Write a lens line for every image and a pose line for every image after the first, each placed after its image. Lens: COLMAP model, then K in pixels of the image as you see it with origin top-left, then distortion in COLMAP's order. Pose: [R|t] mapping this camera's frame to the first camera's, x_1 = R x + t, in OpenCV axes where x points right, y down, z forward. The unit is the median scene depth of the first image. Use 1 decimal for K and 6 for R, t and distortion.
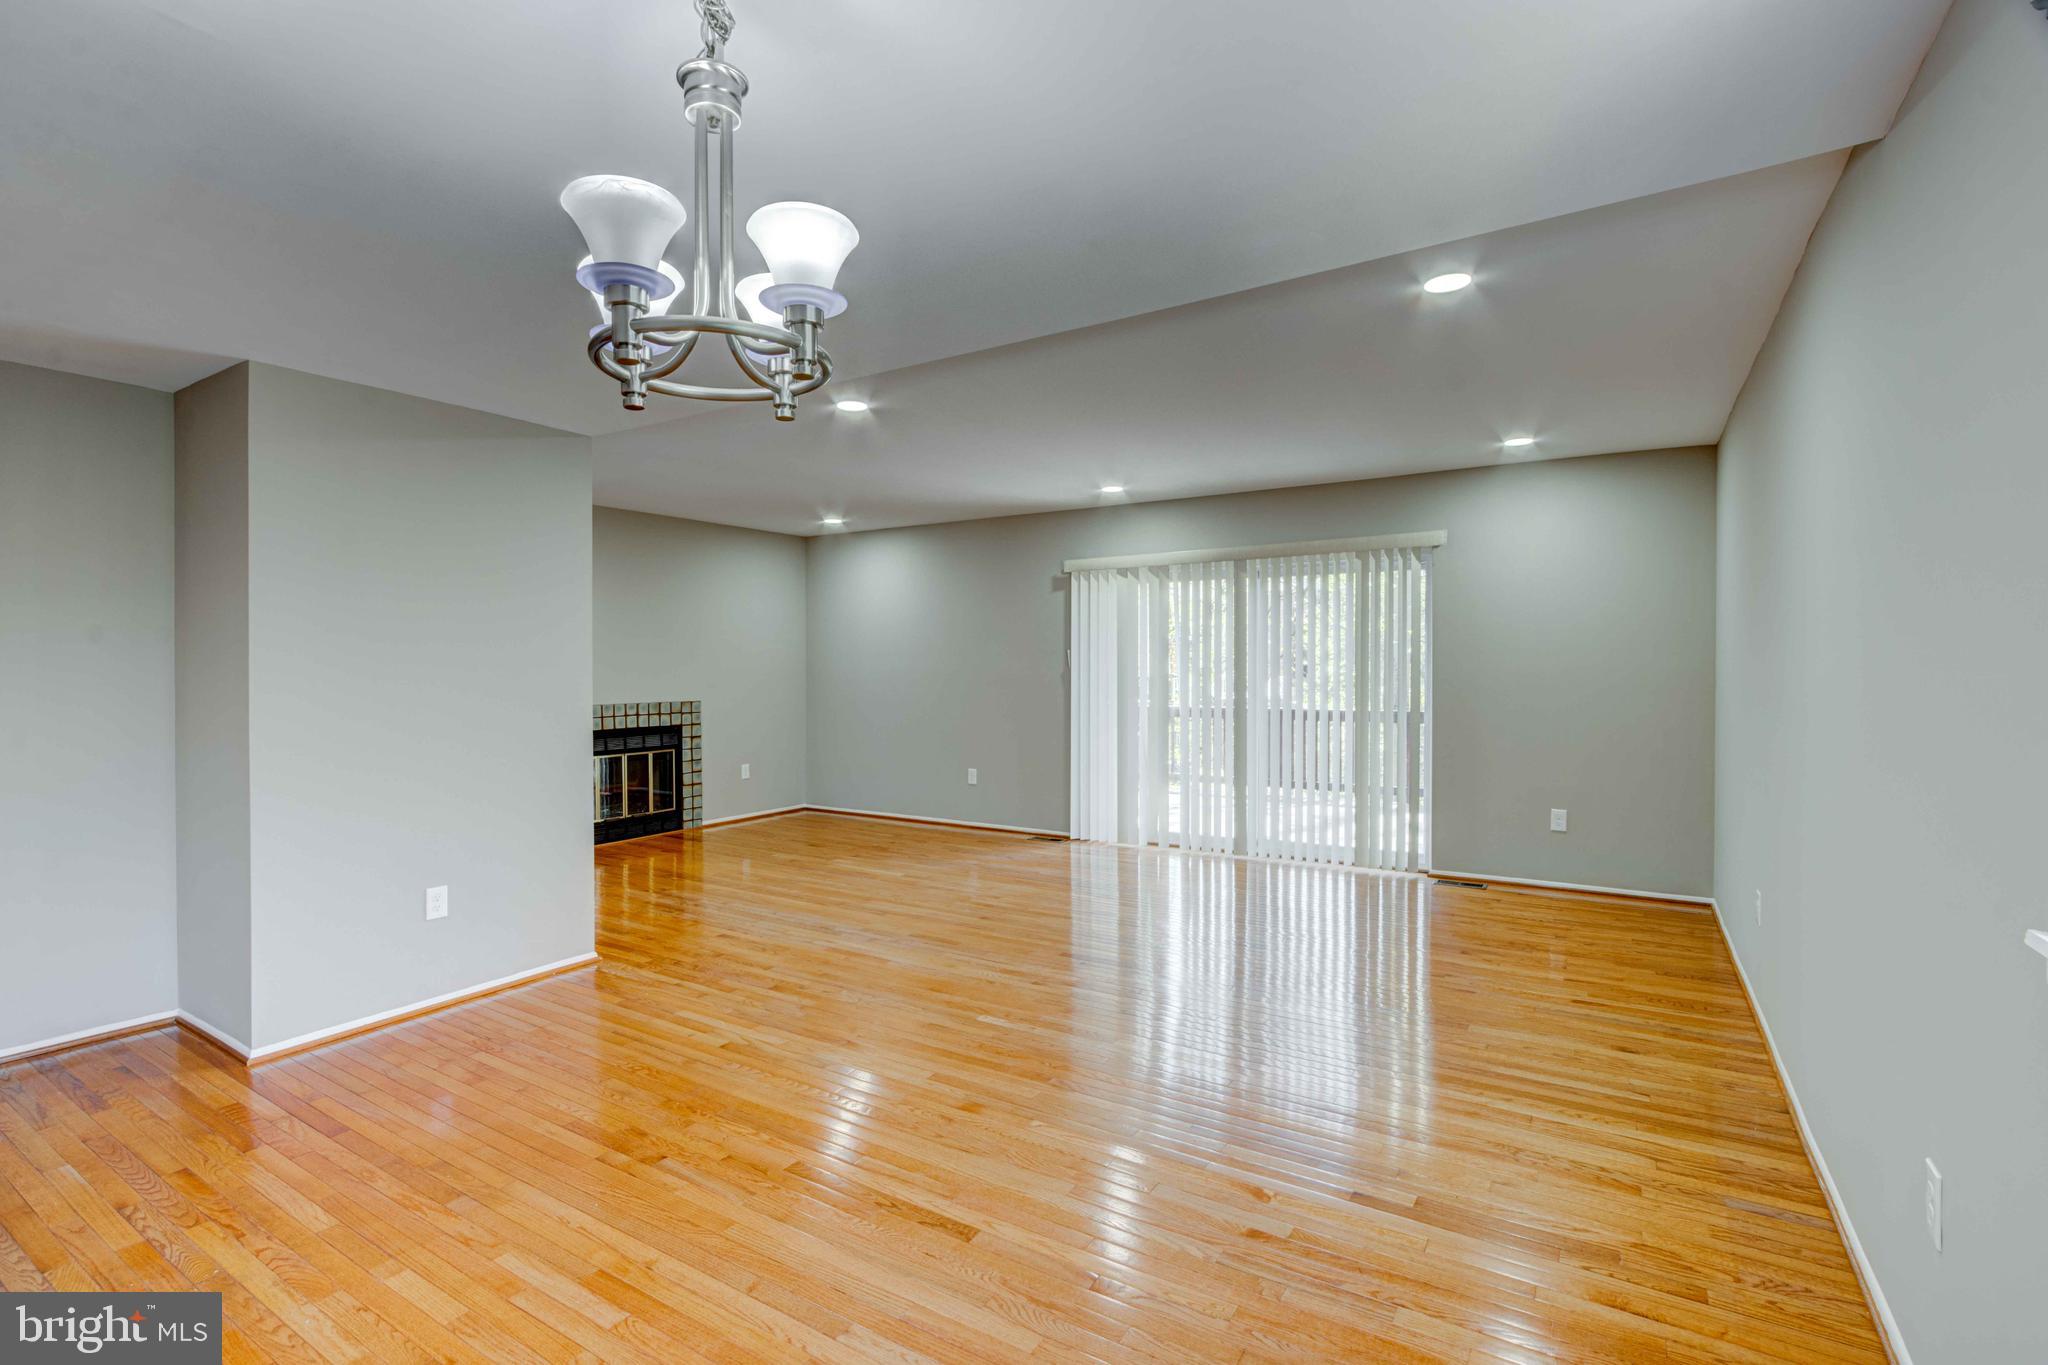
lens RADIAL K [[944.7, 0, 1006.5], [0, 944.7, 688.3], [0, 0, 1]] dist [-0.014477, 0.000481]
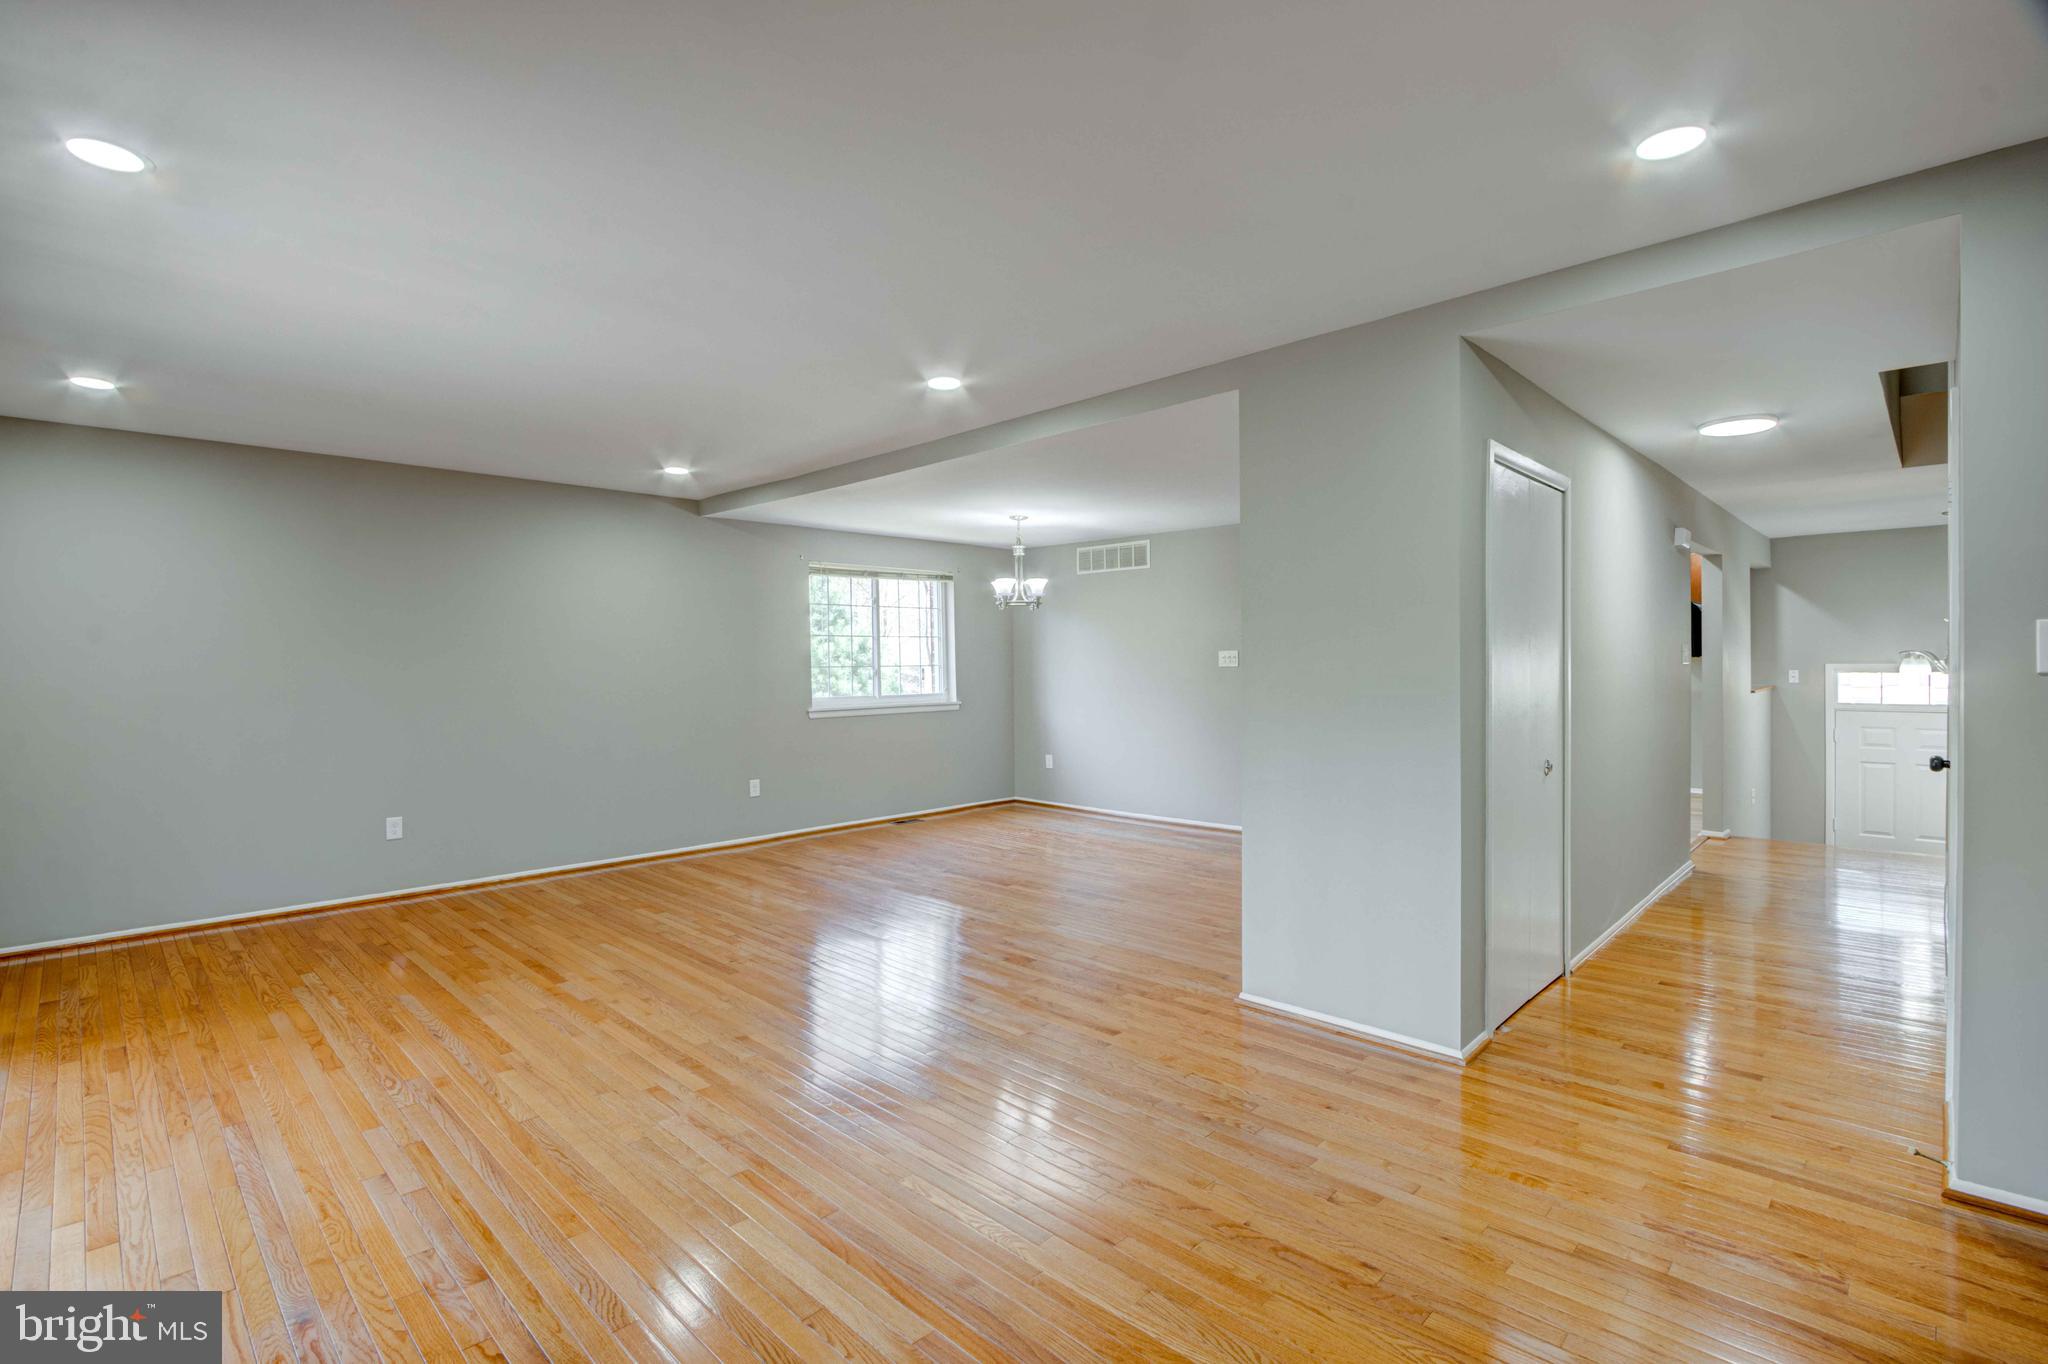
lens RADIAL K [[944.7, 0, 1006.5], [0, 944.7, 687.8], [0, 0, 1]] dist [-0.014477, 0.000481]
pose [[-0.977348, 0.002167, 0.211626, -0.252734], [0.011774, 0.998956, 0.044146, -0.024202], [-0.211309, 0.045638, -0.976353, 1.152979]]
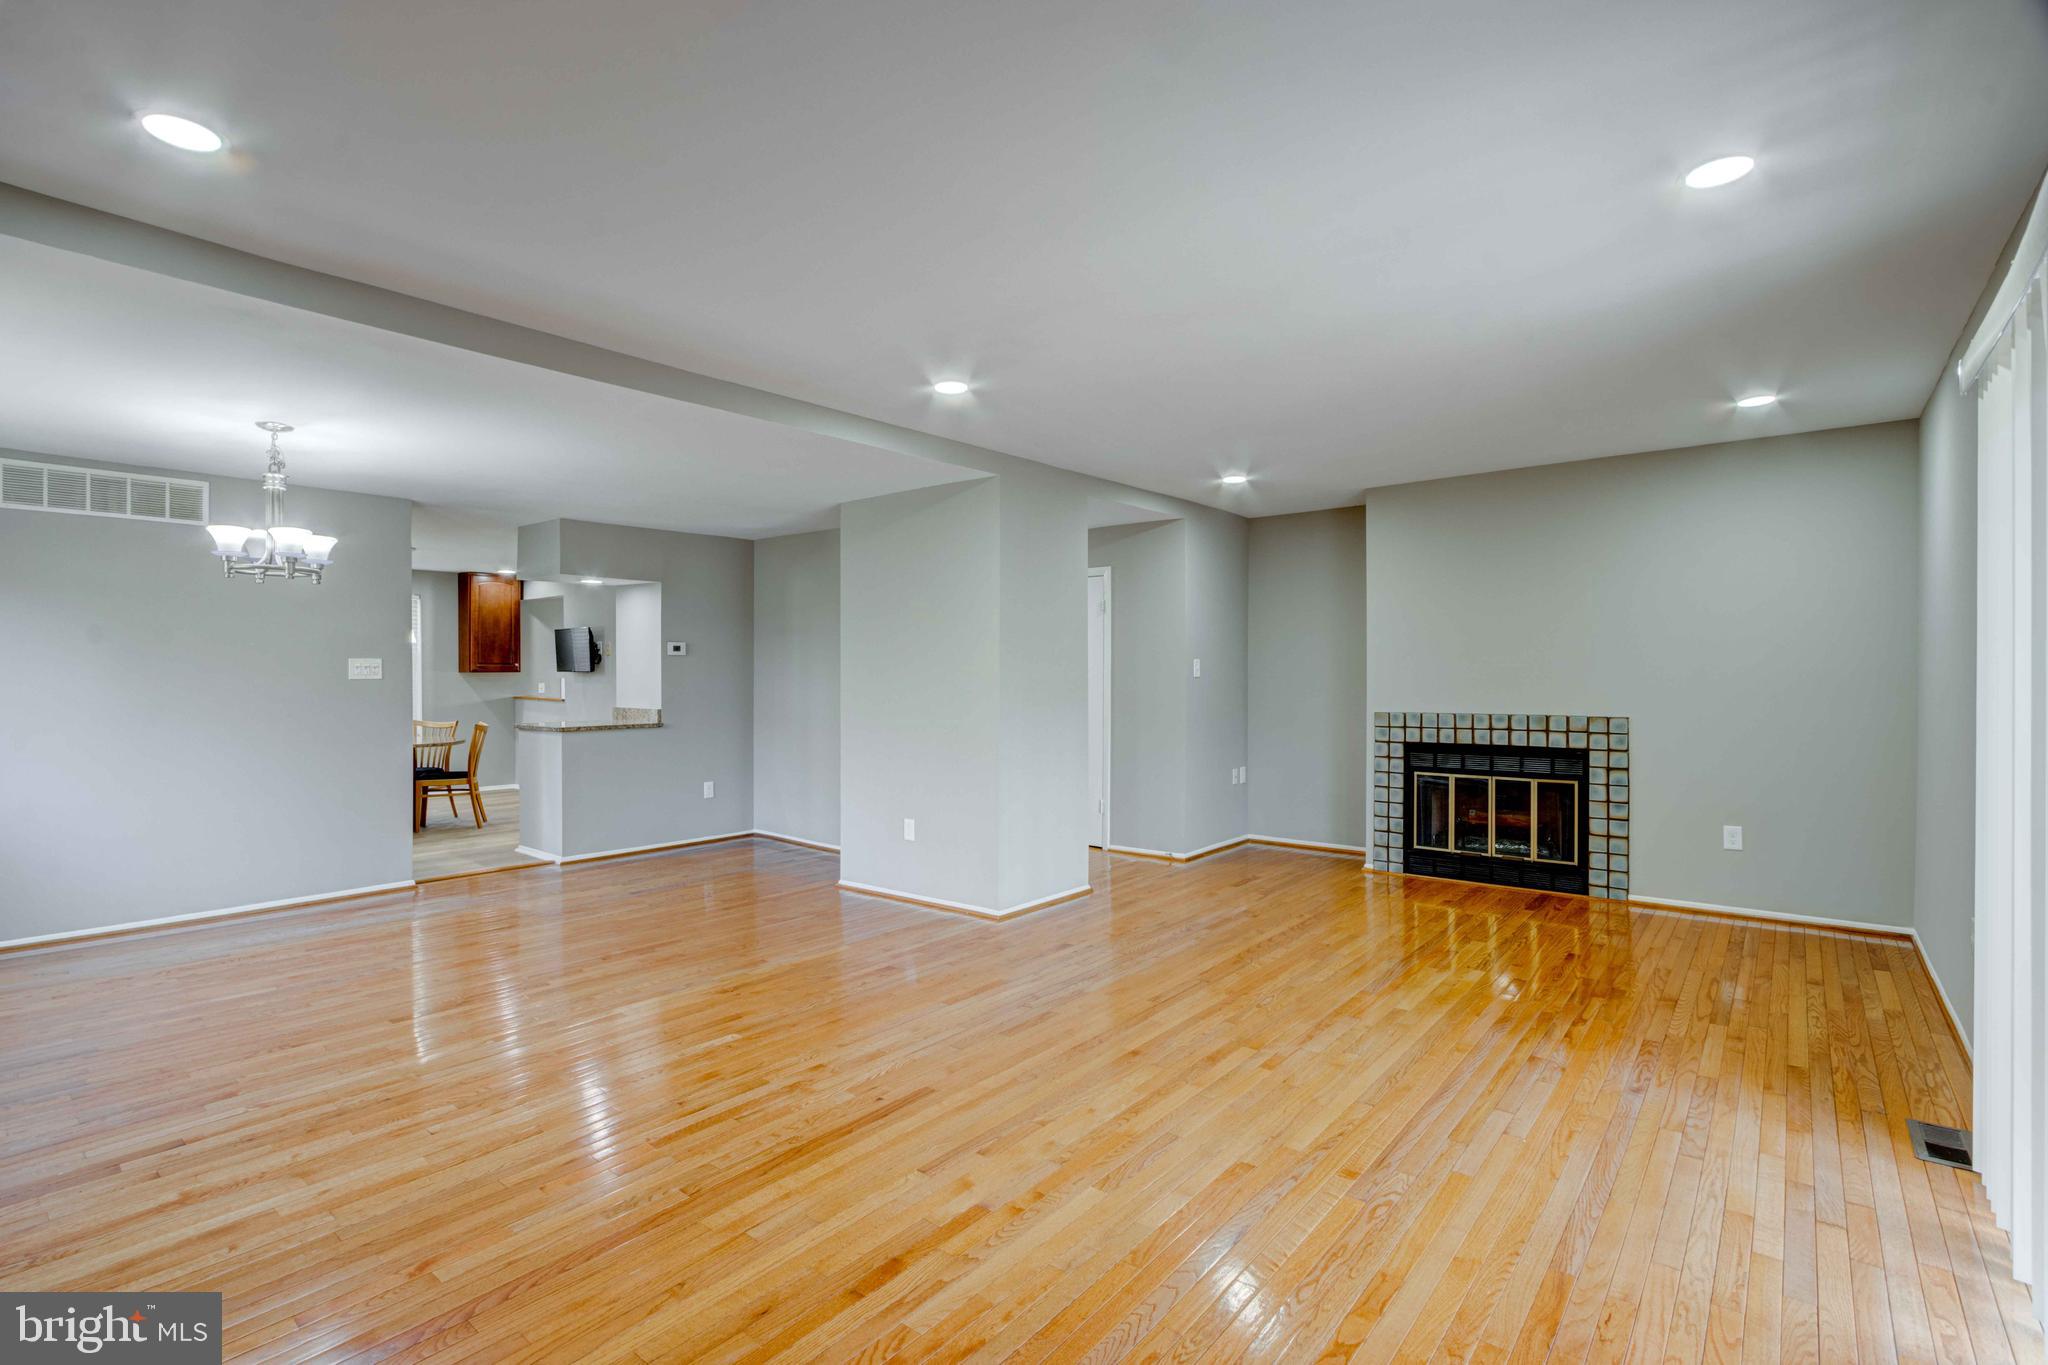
lens RADIAL K [[944.7, 0, 1006.5], [0, 944.7, 688.3], [0, 0, 1]] dist [-0.014477, 0.000481]
pose [[-0.130711, 0.018031, -0.991256, 0.452746], [-0.016475, 0.999657, 0.020357, -0.015544], [0.991284, 0.018992, -0.130369, 0.713328]]
